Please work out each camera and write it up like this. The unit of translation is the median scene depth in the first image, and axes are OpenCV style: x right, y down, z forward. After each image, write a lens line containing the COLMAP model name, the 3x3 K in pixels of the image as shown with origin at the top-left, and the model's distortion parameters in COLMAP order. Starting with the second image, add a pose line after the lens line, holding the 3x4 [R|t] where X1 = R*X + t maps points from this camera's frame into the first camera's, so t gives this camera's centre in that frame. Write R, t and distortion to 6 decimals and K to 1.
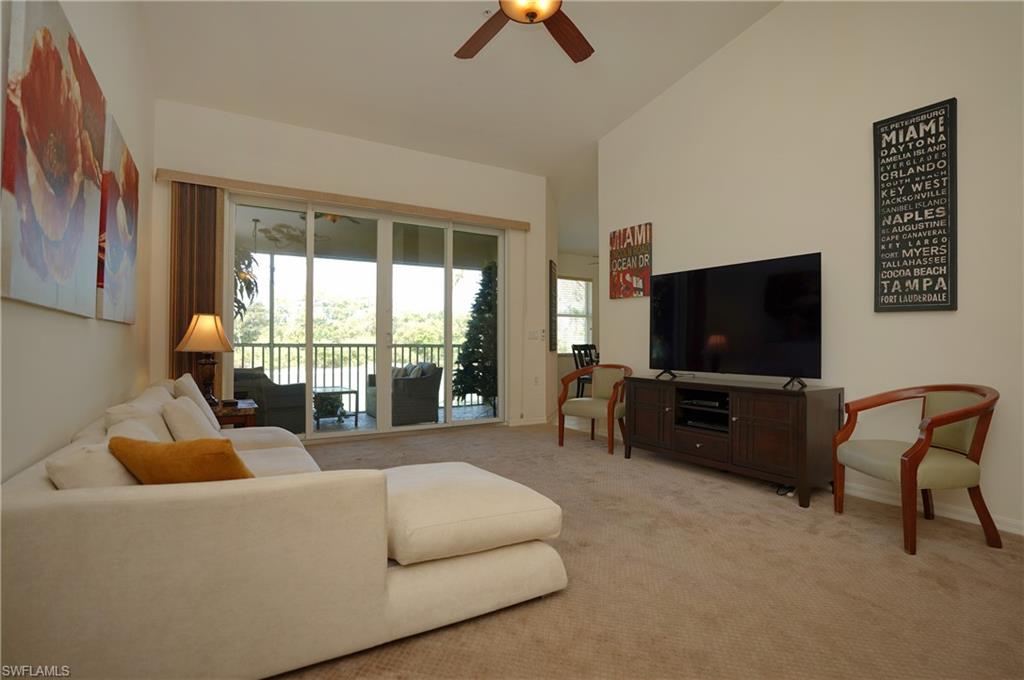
lens RADIAL K [[489.0, 0, 516.1], [0, 489.0, 336.7], [0, 0, 1]] dist [-0.072269, 0.032815]
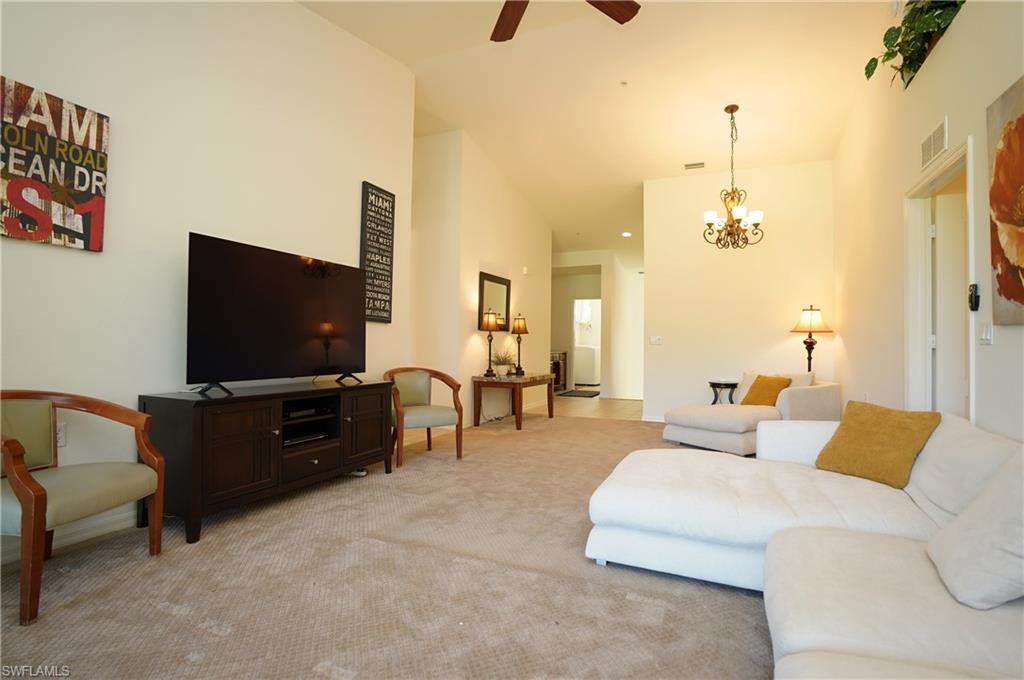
lens RADIAL K [[489.0, 0, 516.1], [0, 489.0, 336.7], [0, 0, 1]] dist [-0.072269, 0.032815]
pose [[-0.560408, 0.004474, 0.828205, -0.623560], [-0.022881, 0.999520, -0.020882, 0.013277], [-0.827901, -0.030652, -0.560036, 1.384519]]
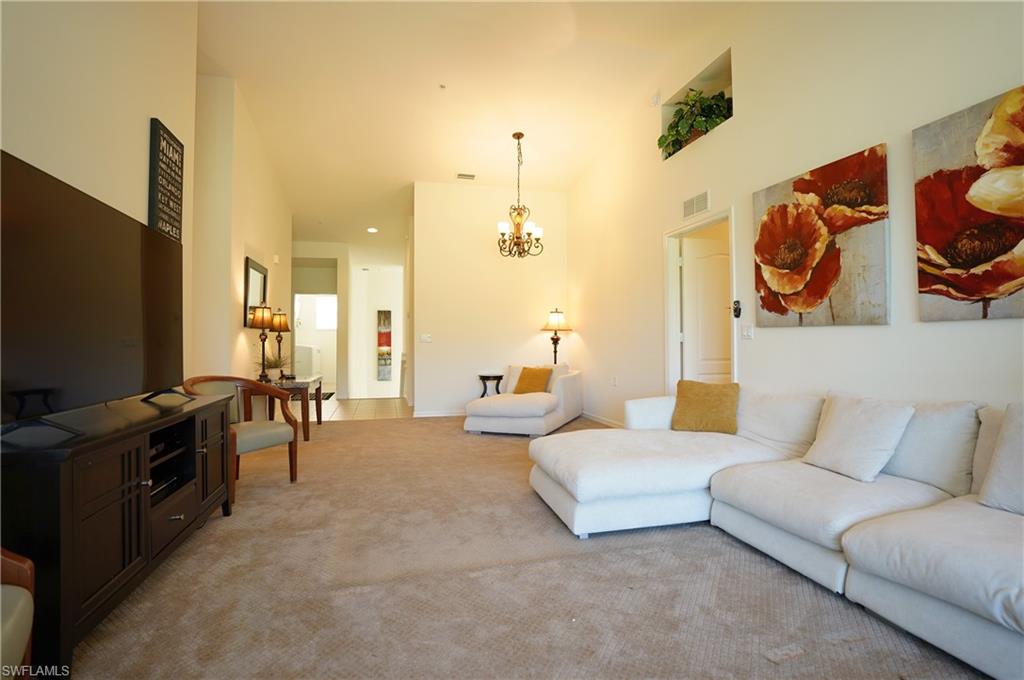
lens RADIAL K [[489.0, 0, 516.1], [0, 489.0, 336.7], [0, 0, 1]] dist [-0.072269, 0.032815]
pose [[-0.958684, 0.005797, 0.284414, -0.219037], [-0.001131, 0.999707, -0.024191, 0.017552], [-0.284471, -0.023513, -0.958396, 1.683014]]
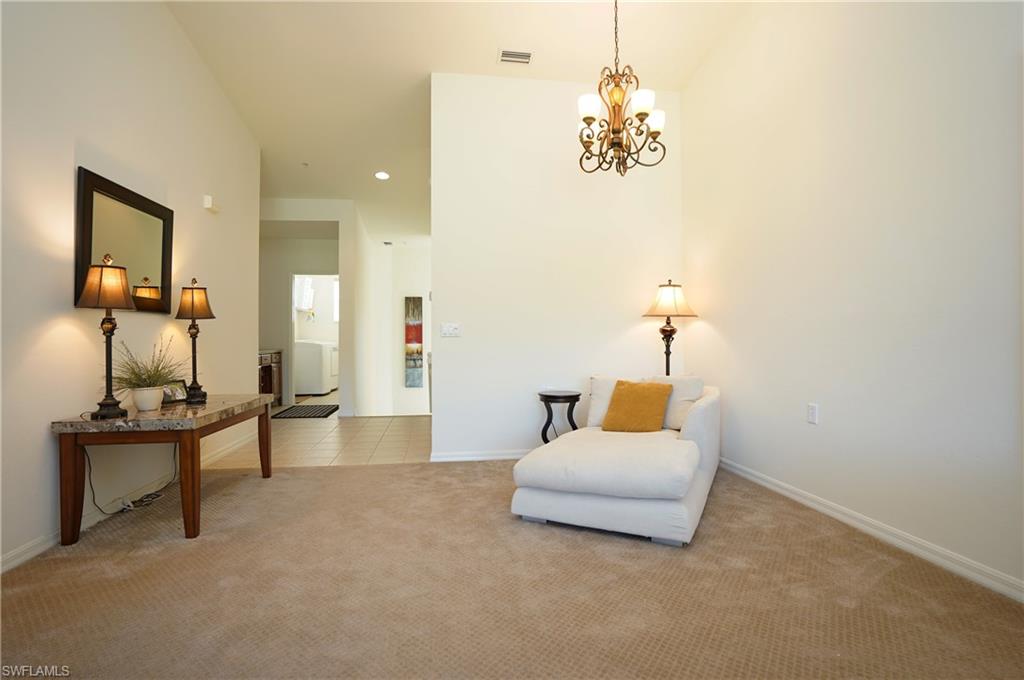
lens RADIAL K [[489.0, 0, 516.1], [0, 489.0, 336.7], [0, 0, 1]] dist [-0.072269, 0.032815]
pose [[-0.921673, 0.004355, 0.387943, 0.120804], [-0.002096, 0.999867, -0.016204, 0.009939], [-0.387962, -0.015748, -0.921541, 0.836592]]
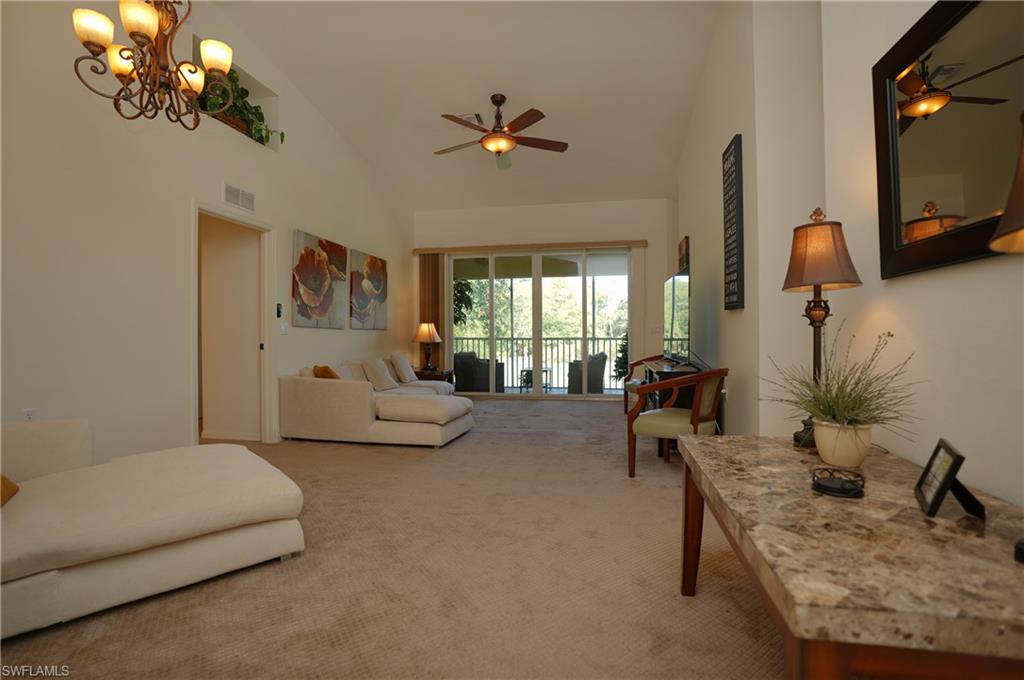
lens RADIAL K [[489.0, 0, 516.1], [0, 489.0, 336.7], [0, 0, 1]] dist [-0.072269, 0.032815]
pose [[0.736116, -0.005514, -0.676833, 1.175183], [0.014458, 0.999867, 0.007579, -0.000742], [0.676701, -0.015364, 0.736098, -0.263592]]
